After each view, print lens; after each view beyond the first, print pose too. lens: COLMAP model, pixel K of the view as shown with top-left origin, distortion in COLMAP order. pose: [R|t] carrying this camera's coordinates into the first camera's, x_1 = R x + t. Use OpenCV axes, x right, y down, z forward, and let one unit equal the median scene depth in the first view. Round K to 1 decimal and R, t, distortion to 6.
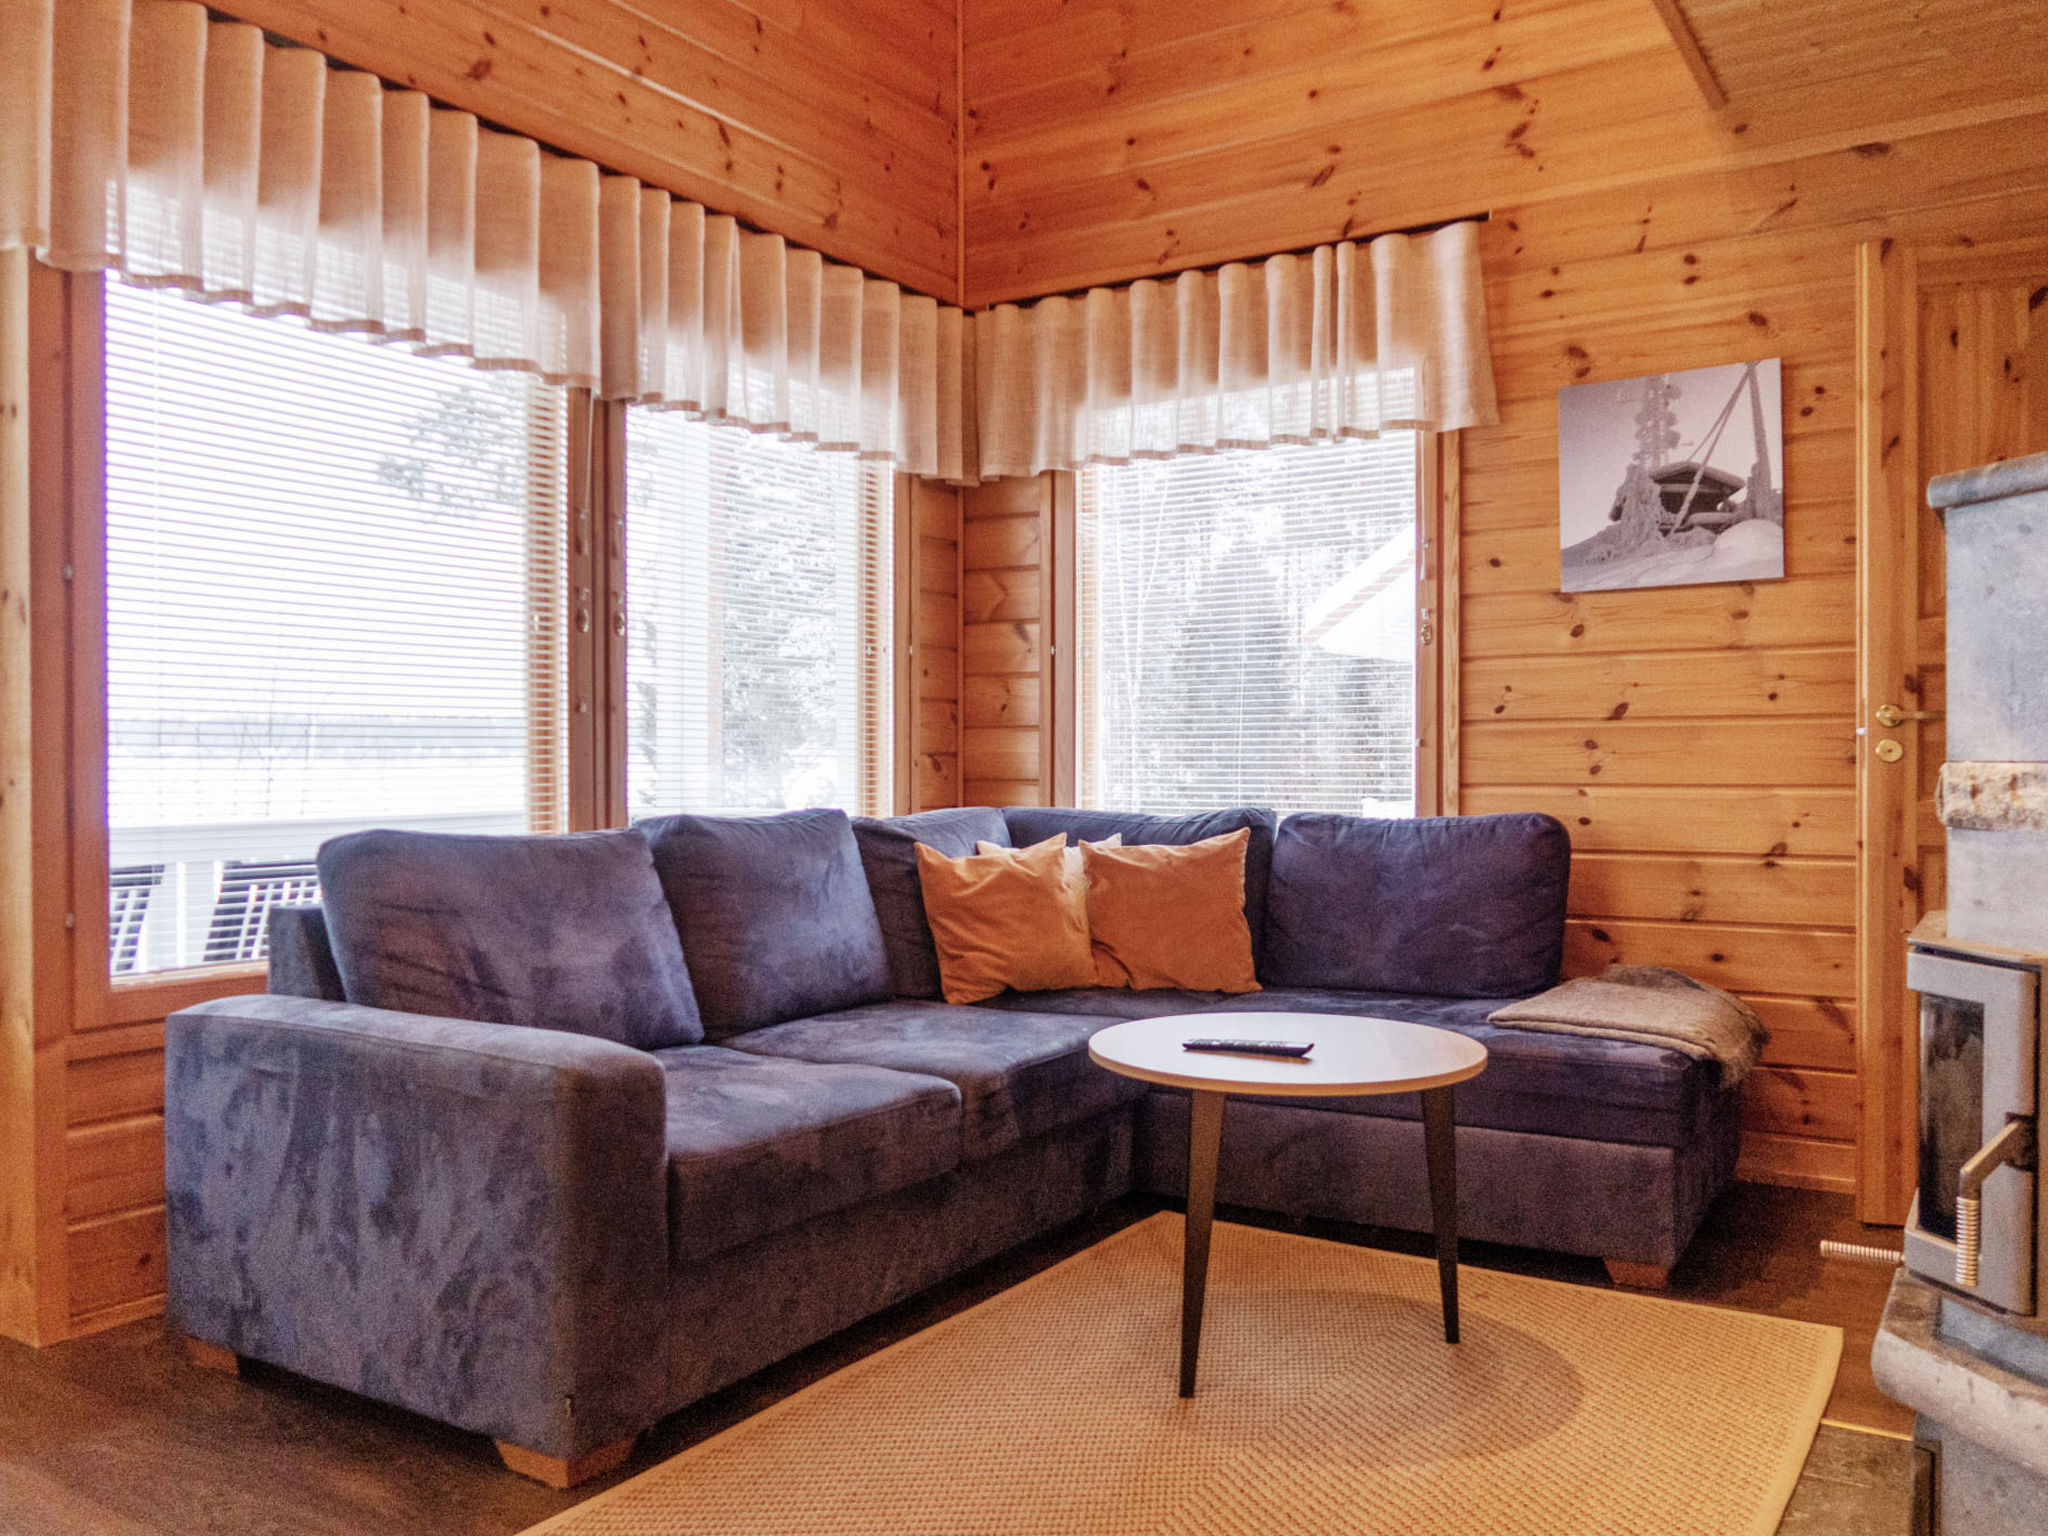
lens RADIAL K [[1618.5, 0, 1107.2], [0, 1618.5, 772.6], [0, 0, 1]] dist [-0.005799, 0.001025]
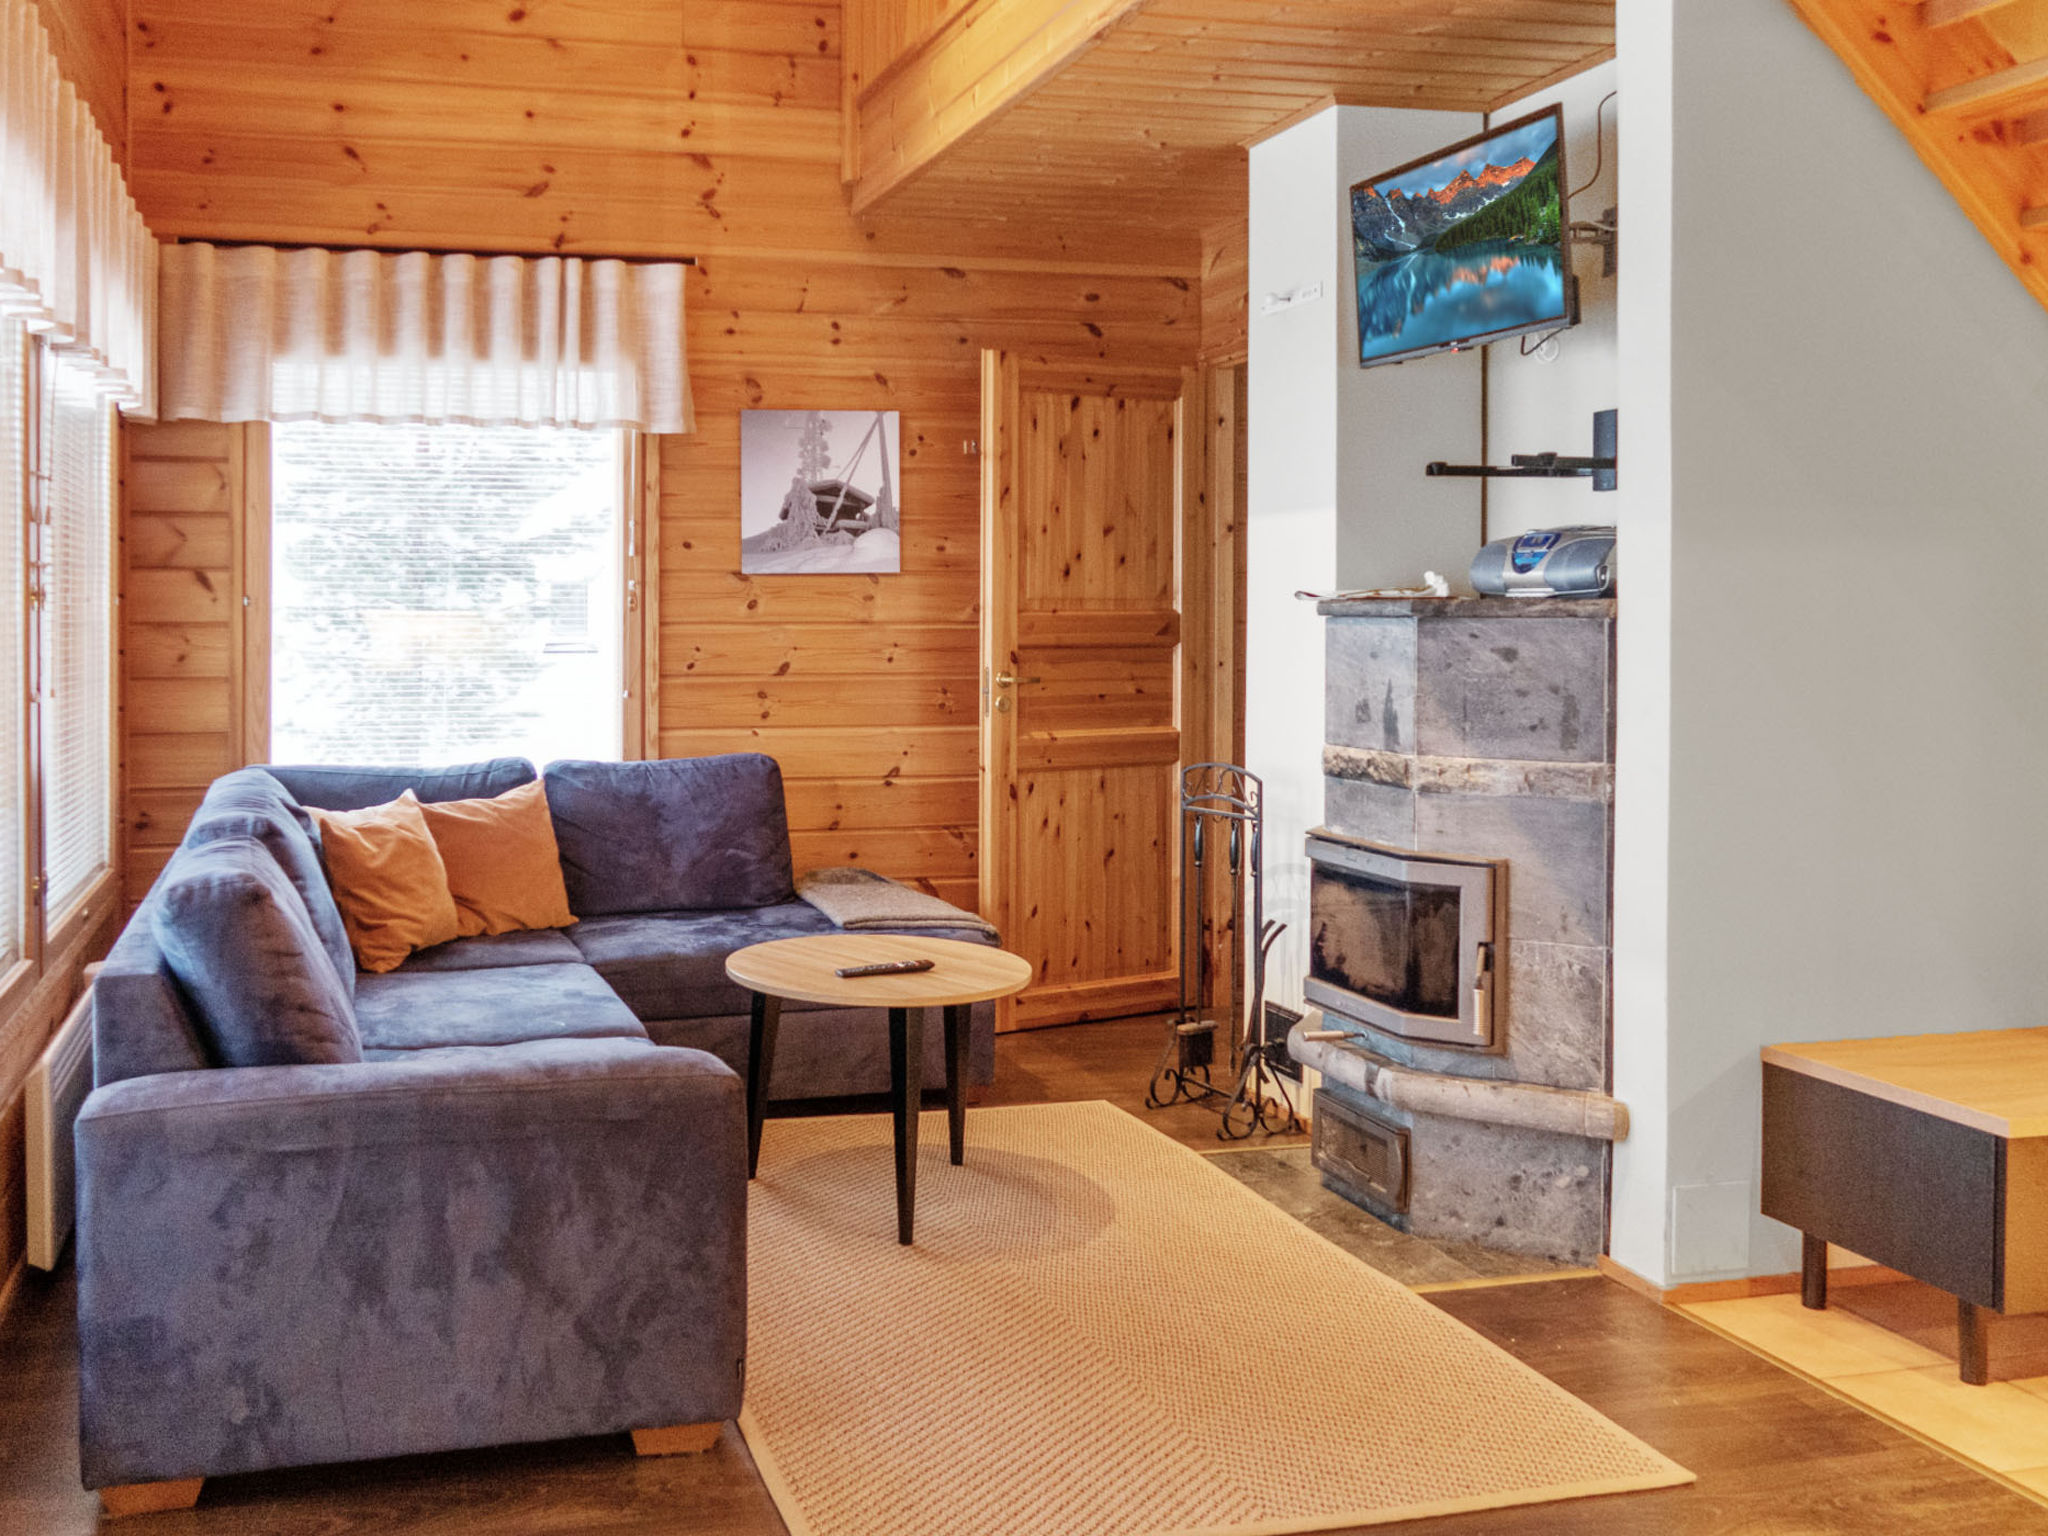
lens RADIAL K [[1624.5, 0, 709.3], [0, 1624.5, 648.7], [0, 0, 1]] dist [-0.030681, 0.012829]
pose [[0.728424, -0.009230, 0.685065, -0.608130], [0.001517, 0.999929, 0.011859, -0.069669], [-0.685125, -0.007599, 0.728386, 0.106494]]
